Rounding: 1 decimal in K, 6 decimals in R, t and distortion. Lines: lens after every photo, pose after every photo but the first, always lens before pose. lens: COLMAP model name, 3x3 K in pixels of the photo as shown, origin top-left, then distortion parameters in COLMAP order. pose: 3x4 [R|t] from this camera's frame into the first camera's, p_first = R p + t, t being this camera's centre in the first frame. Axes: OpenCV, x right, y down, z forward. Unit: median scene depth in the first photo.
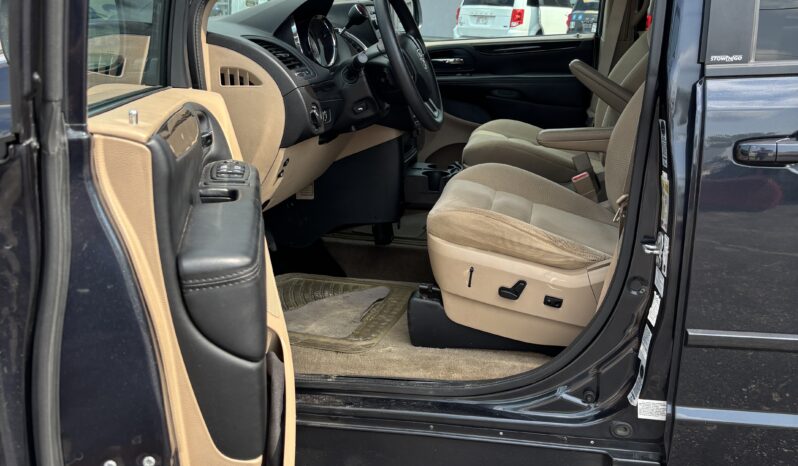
lens RADIAL K [[599.5, 0, 399.0], [0, 599.5, 233.0], [0, 0, 1]] dist [0.049007, -0.049133]
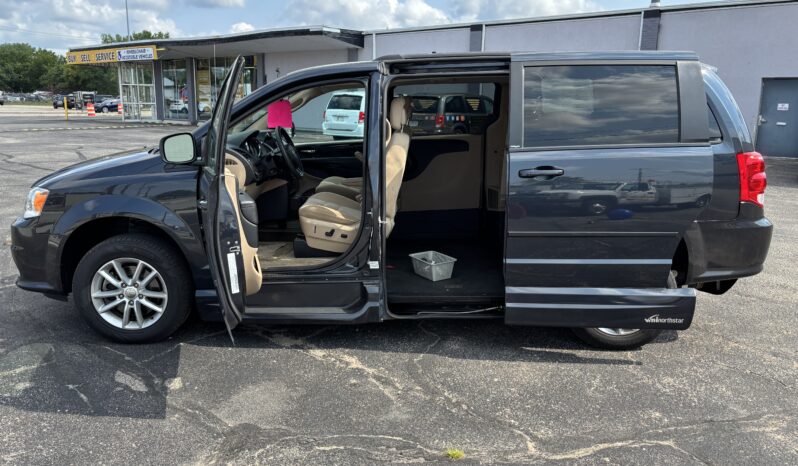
lens RADIAL K [[599.5, 0, 399.0], [0, 599.5, 233.0], [0, 0, 1]] dist [0.049007, -0.049133]
pose [[0.983317, -0.044548, 0.176359, 0.008537], [0.064789, 0.991736, -0.110733, 0.404832], [-0.169969, 0.120312, 0.978078, -1.721941]]
